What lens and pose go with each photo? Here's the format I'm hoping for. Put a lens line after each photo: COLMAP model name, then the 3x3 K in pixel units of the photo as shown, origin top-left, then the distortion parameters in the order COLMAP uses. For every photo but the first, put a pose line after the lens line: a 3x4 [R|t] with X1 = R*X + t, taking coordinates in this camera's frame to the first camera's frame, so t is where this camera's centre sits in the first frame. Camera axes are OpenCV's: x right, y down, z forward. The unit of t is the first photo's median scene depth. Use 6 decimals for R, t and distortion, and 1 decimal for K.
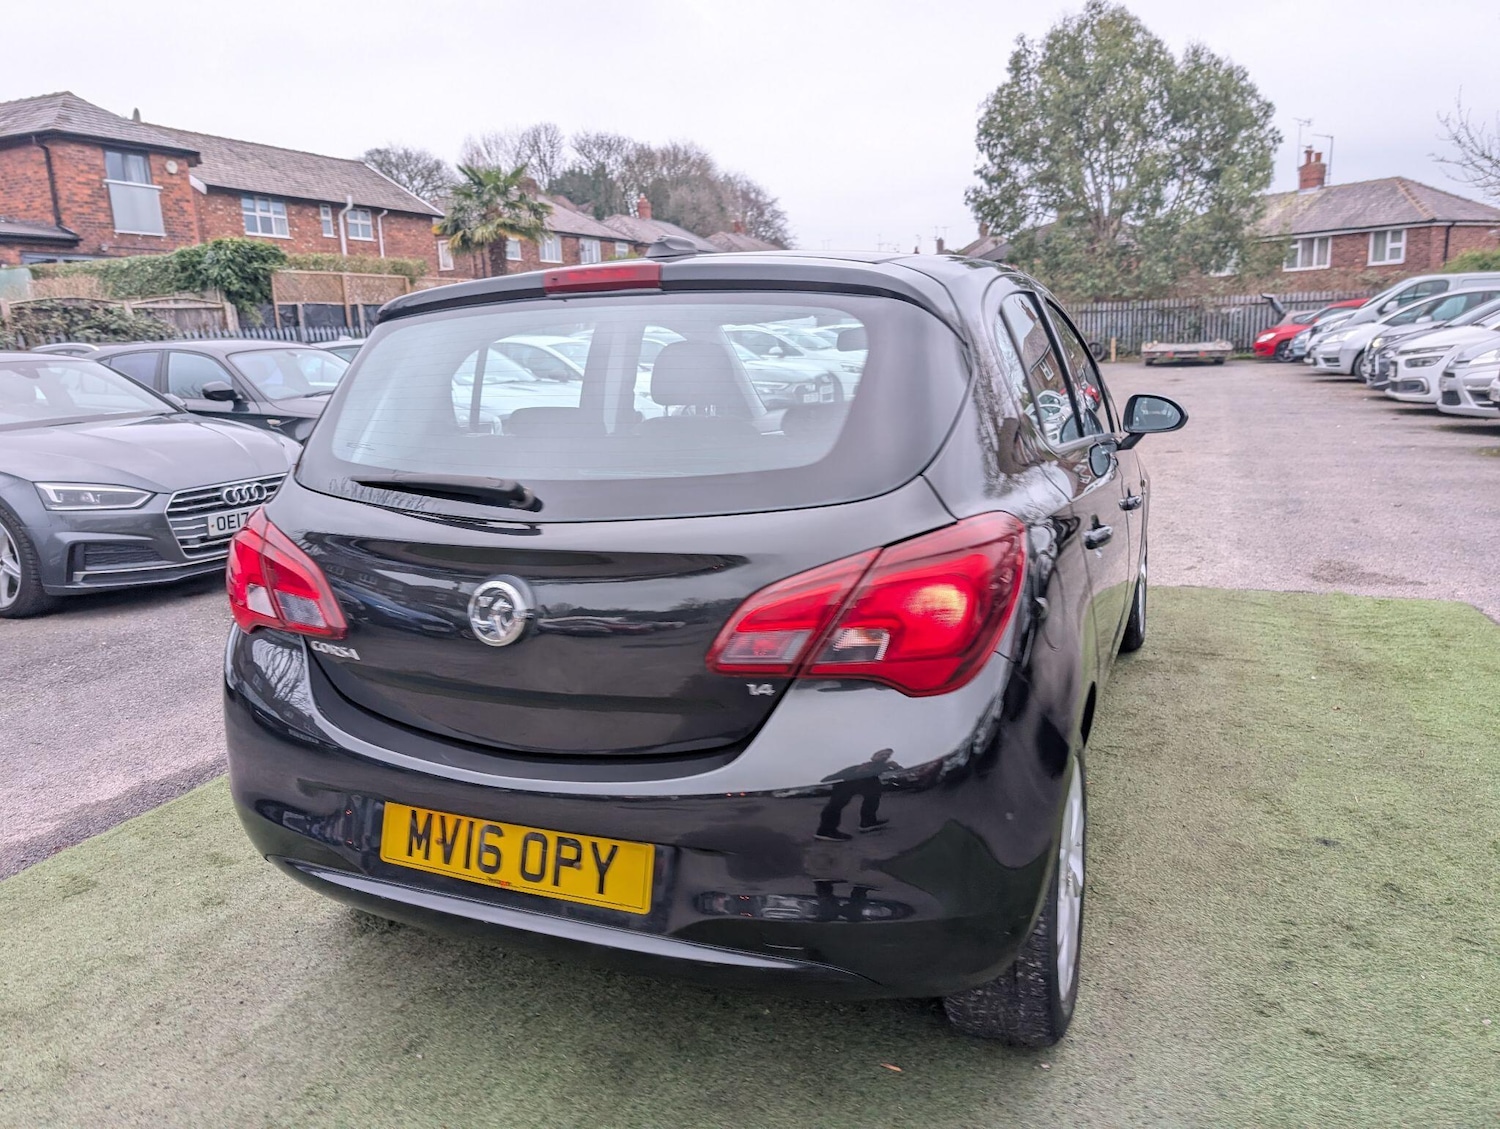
lens RADIAL K [[1077.7, 0, 733.8], [0, 1077.7, 558.9], [0, 0, 1]] dist [0.019431, -0.019594]
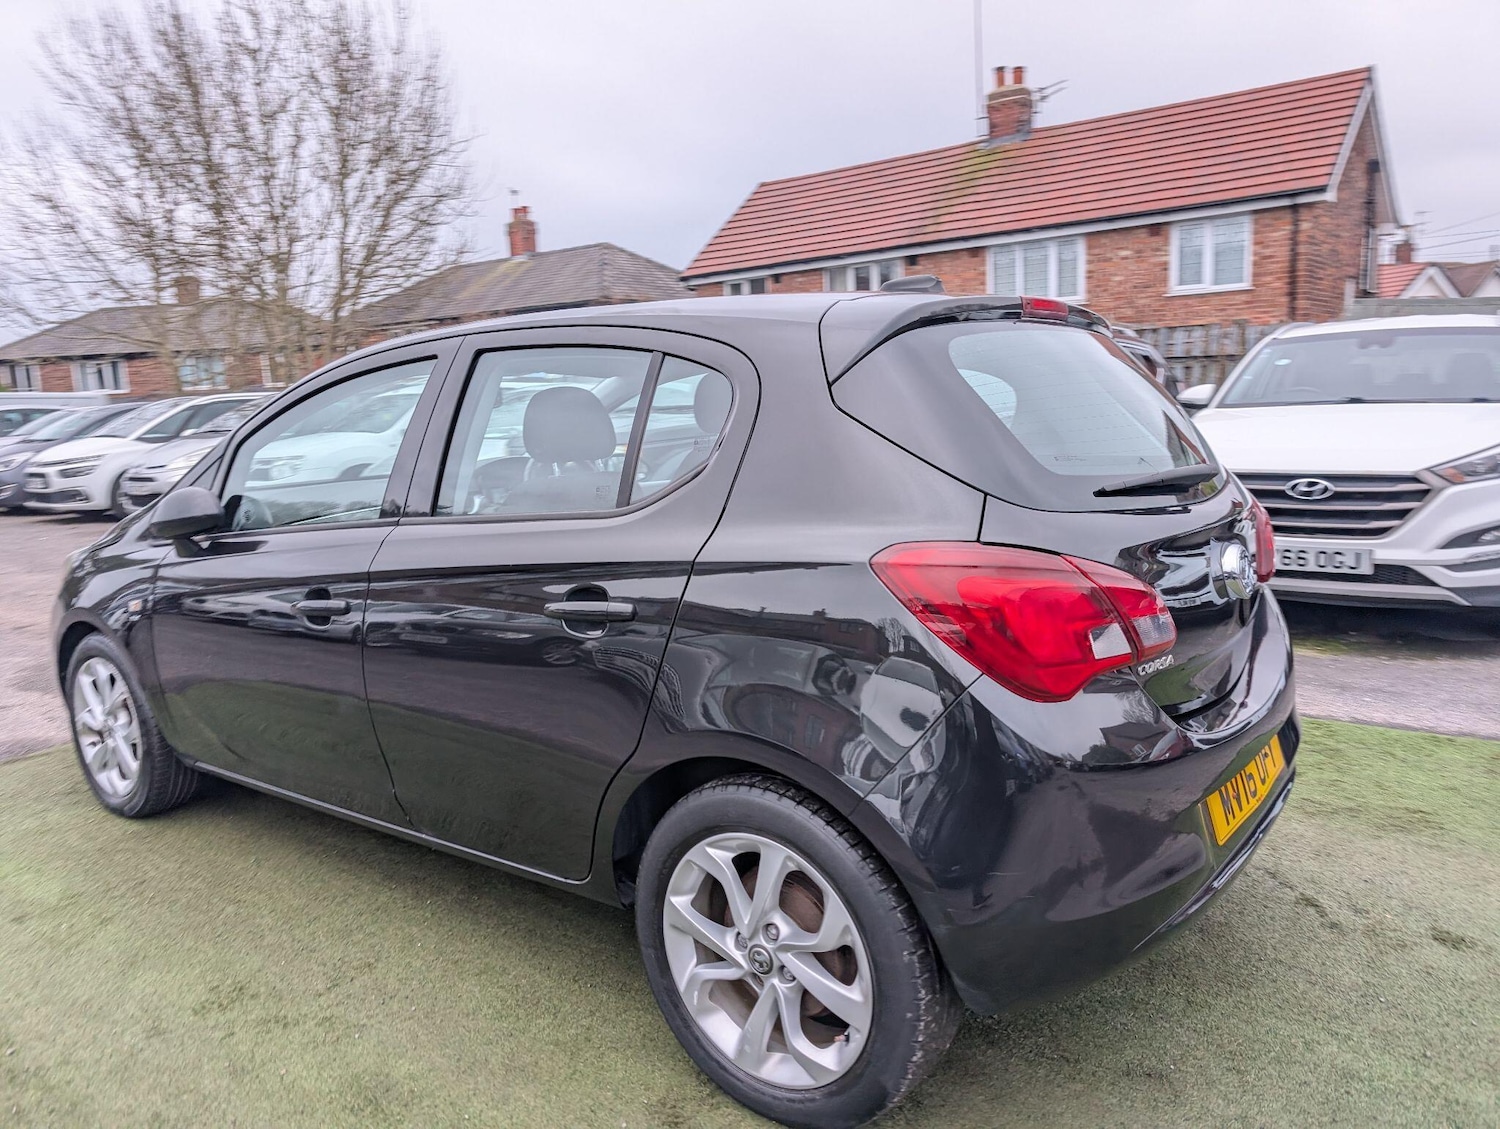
lens RADIAL K [[1077.7, 0, 730.5], [0, 1077.7, 553.5], [0, 0, 1]] dist [0.019431, -0.019594]
pose [[0.253420, -0.108221, 0.961284, -0.734834], [0.222914, 0.973512, 0.050832, -0.077092], [-0.941322, 0.201402, 0.270831, 0.580427]]
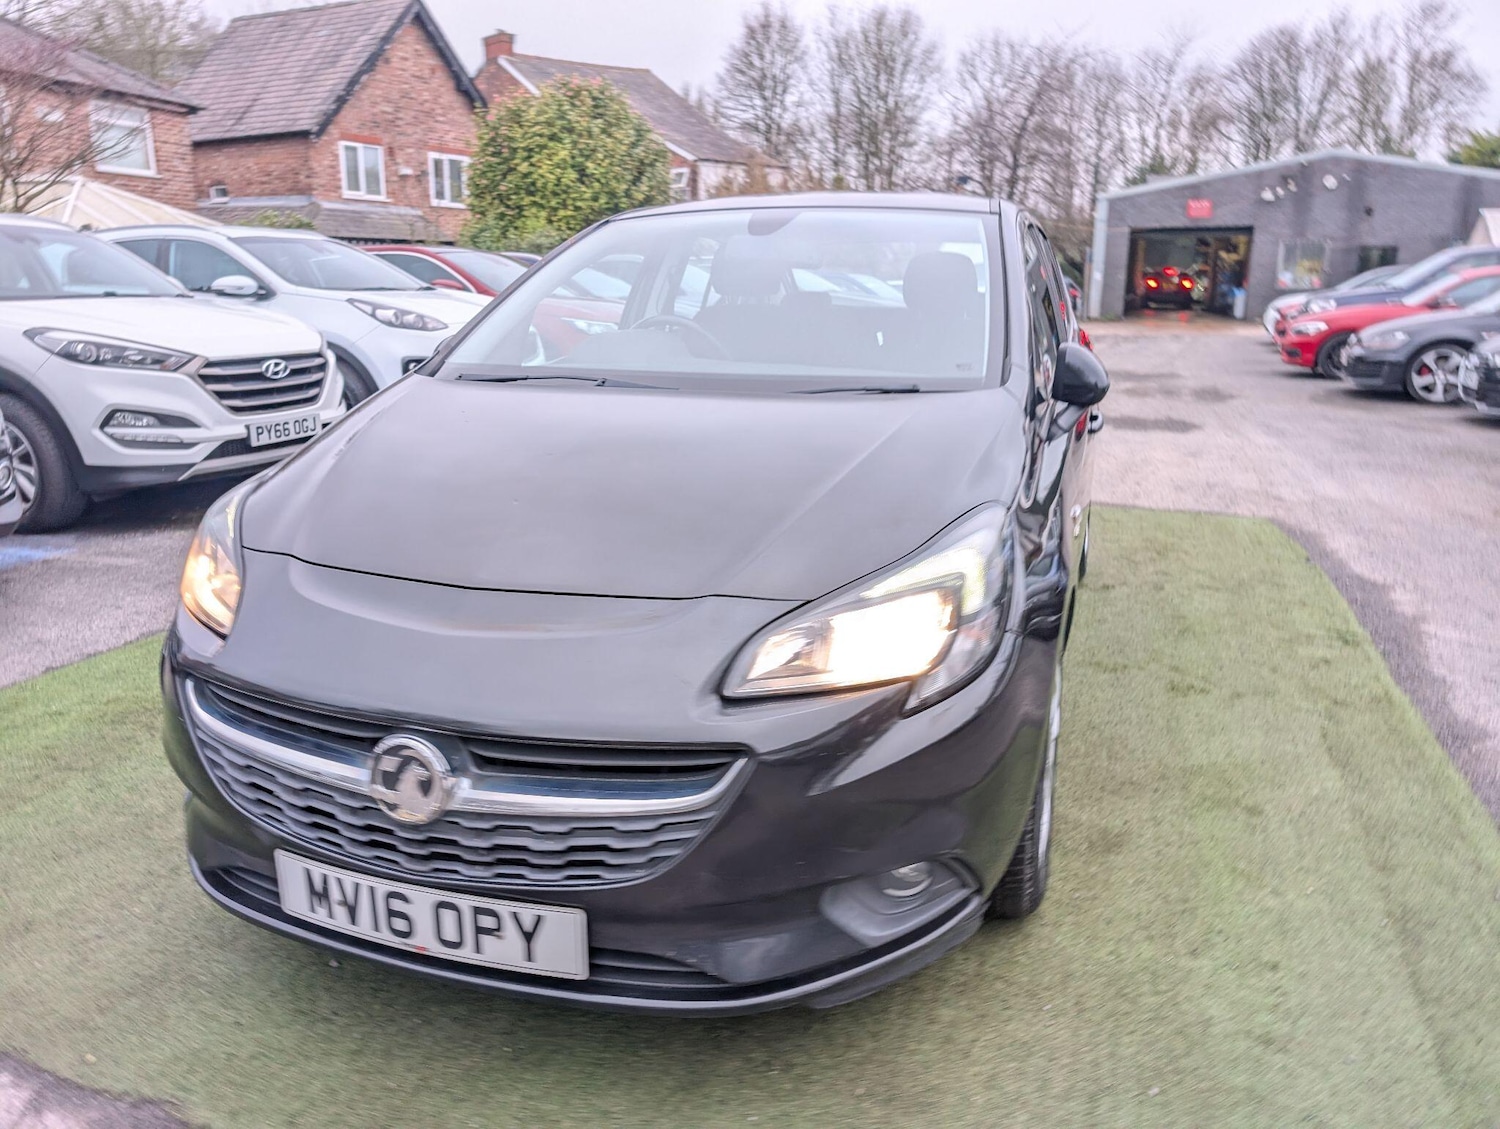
lens RADIAL K [[1076.2, 0, 740.3], [0, 1076.2, 546.8], [0, 0, 1]] dist [0.017479, -0.015791]
pose [[-0.996940, 0.053662, -0.056846, 0.218790], [0.023558, 0.899609, 0.436061, -0.368282], [0.074539, 0.433387, -0.898120, 1.852541]]
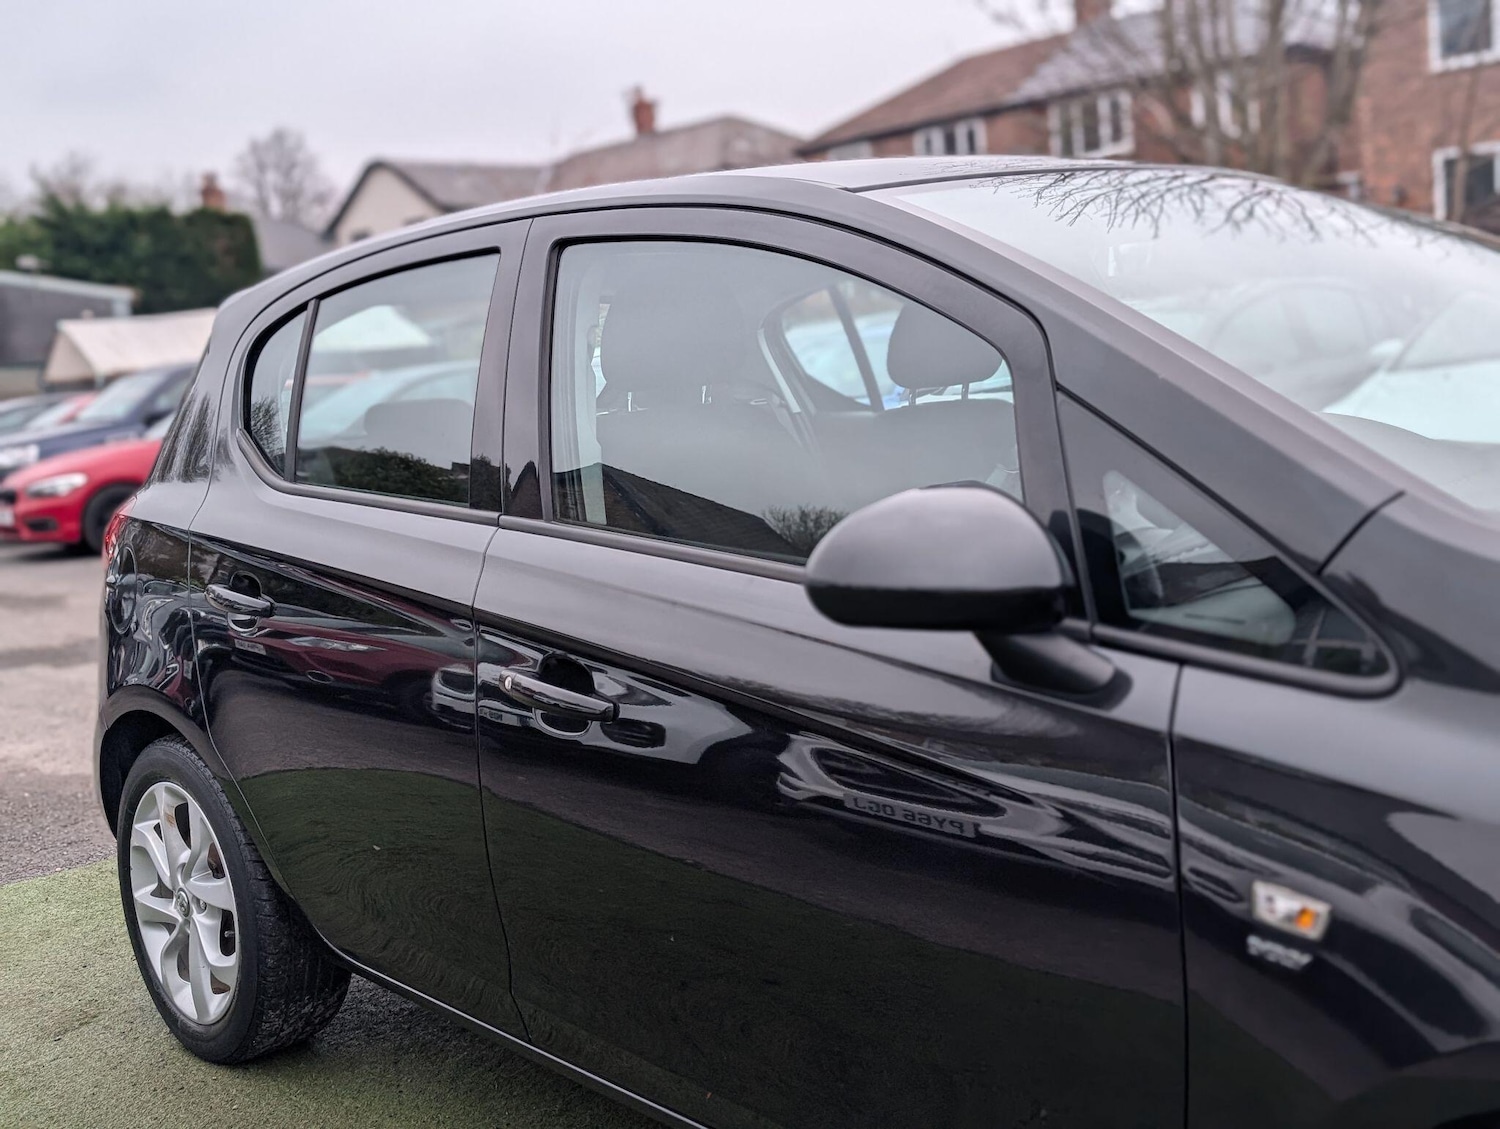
lens RADIAL K [[1631.9, 0, 757.7], [0, 1631.9, 522.0], [0, 0, 1]] dist [0.013306, 0.000000]
pose [[-0.397220, 0.161947, -0.903321, 0.781018], [-0.092564, 0.972217, 0.215002, -0.229698], [0.913043, 0.169018, -0.371193, 1.109521]]
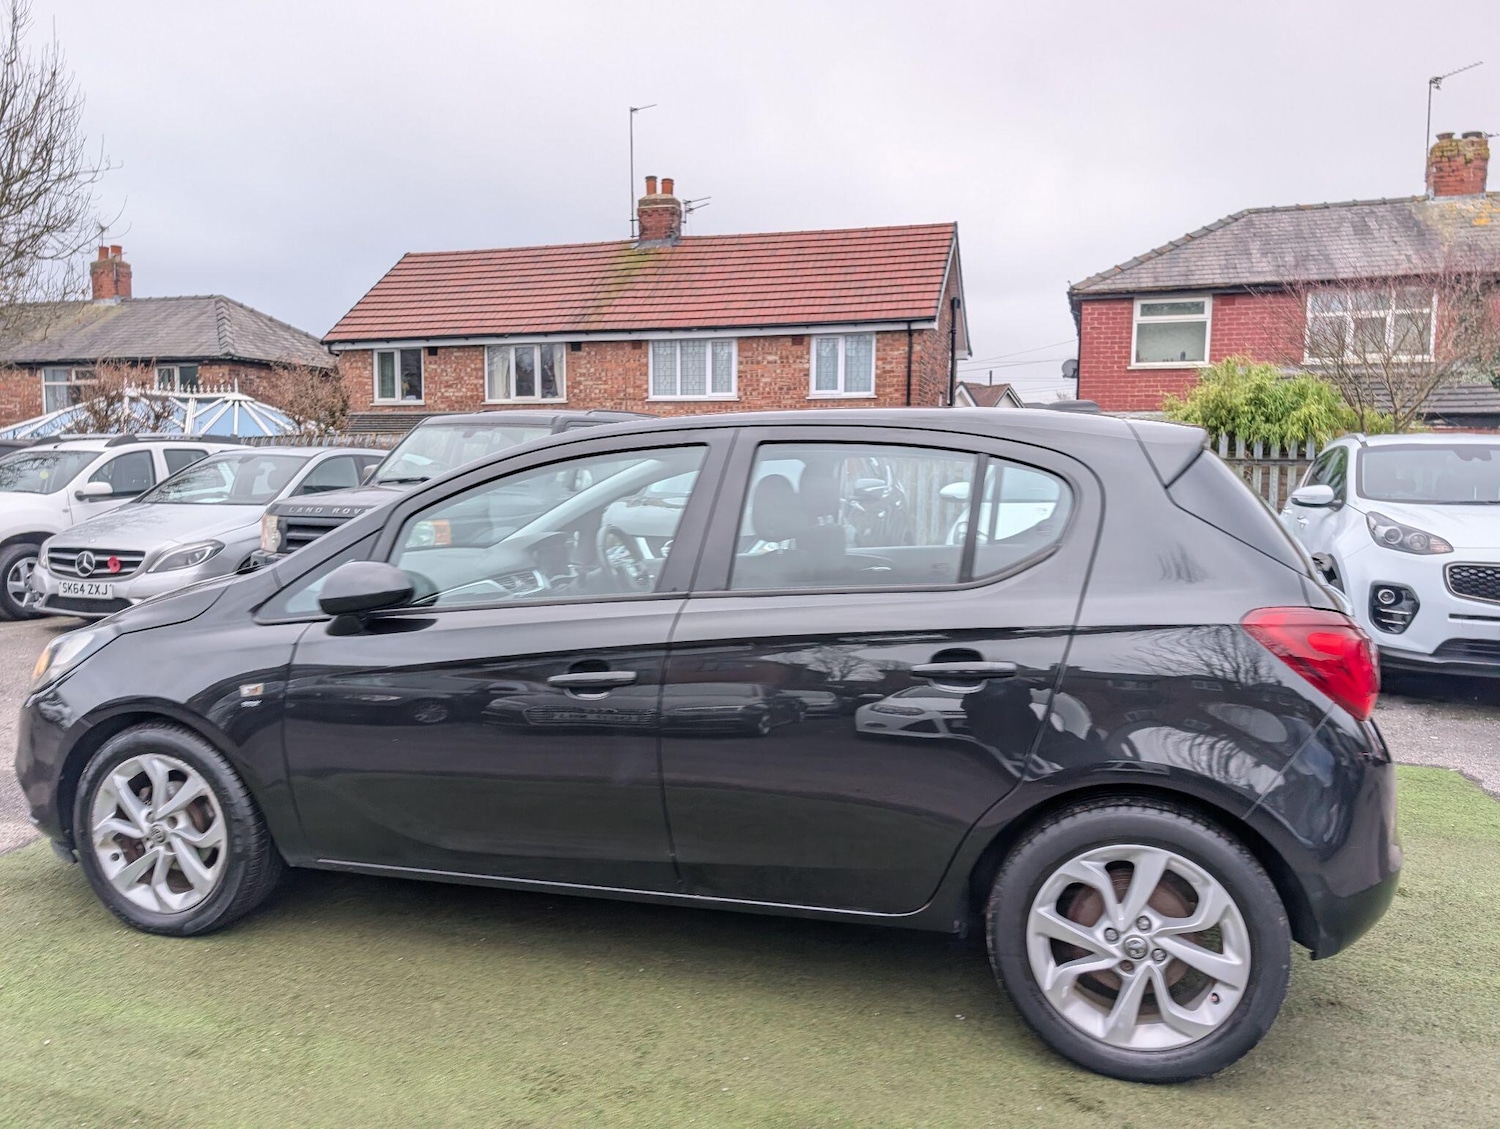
lens RADIAL K [[1077.7, 0, 741.4], [0, 1077.7, 551.7], [0, 0, 1]] dist [0.019431, -0.019594]
pose [[-0.133728, -0.036591, 0.990342, -0.851831], [0.200897, 0.977569, 0.063247, -0.176329], [-0.970442, 0.207414, -0.123378, 1.006558]]
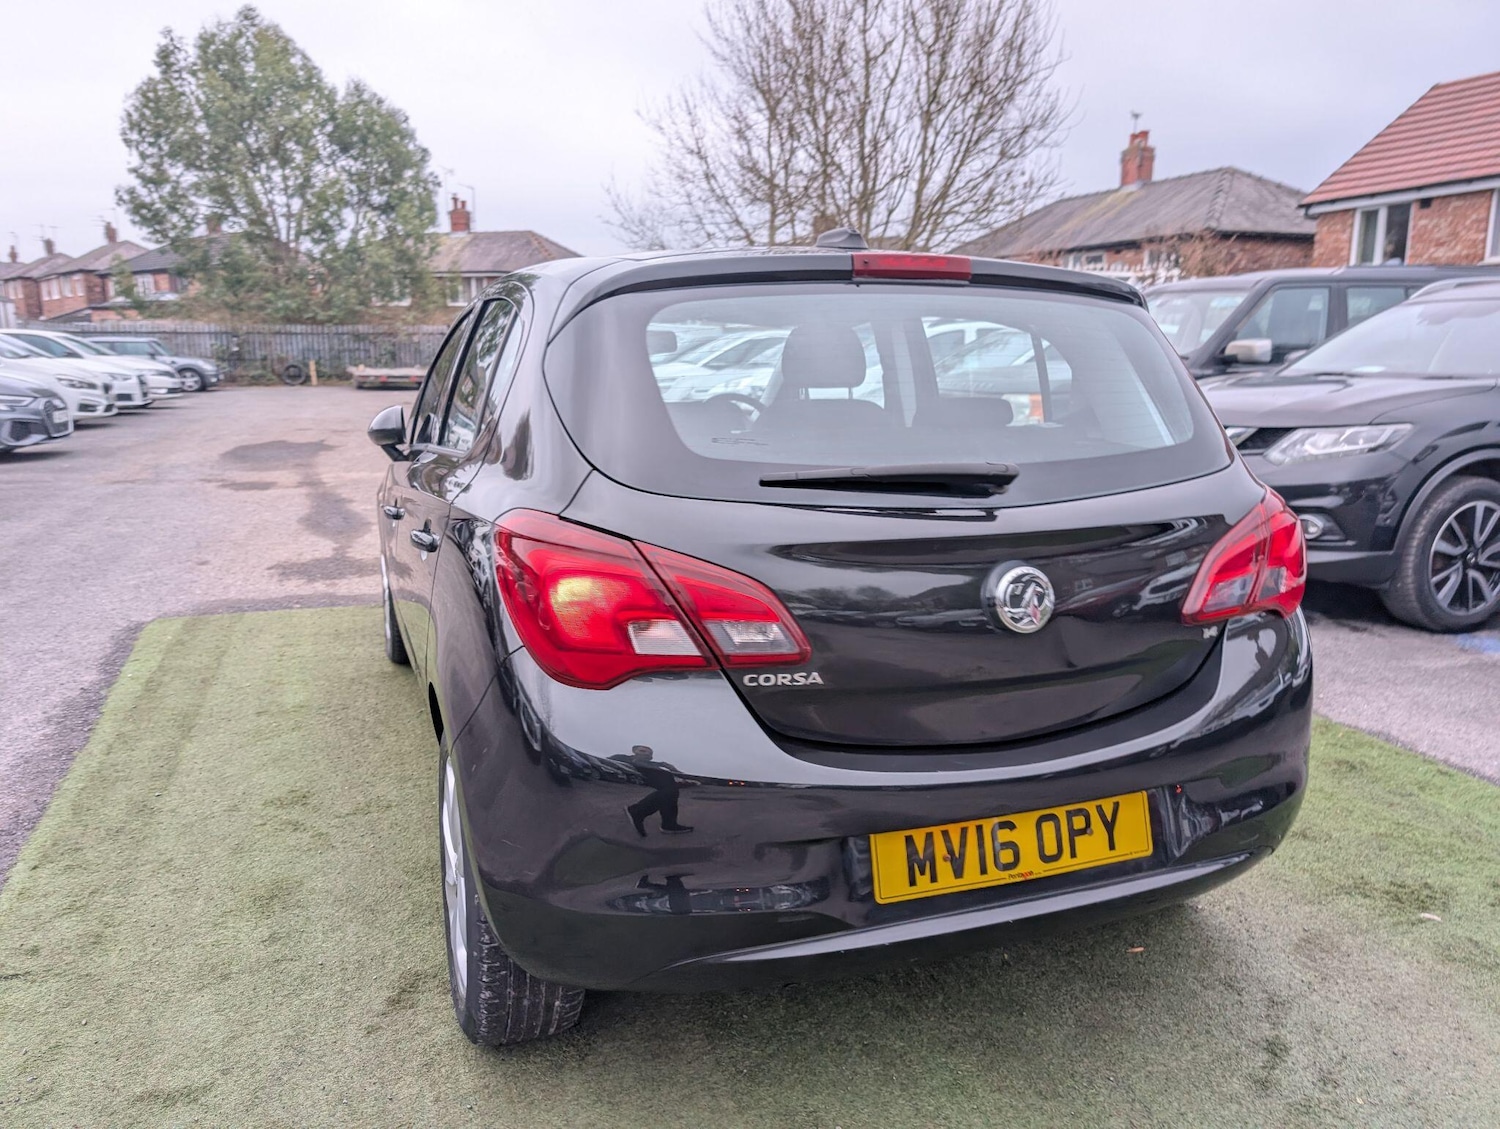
lens RADIAL K [[1077.7, 0, 742.2], [0, 1077.7, 564.9], [0, 0, 1]] dist [0.019431, -0.019594]
pose [[0.725998, -0.095841, 0.680986, -0.515130], [0.108022, 0.993841, 0.024710, -0.015702], [-0.679160, 0.055622, 0.731879, 0.217792]]
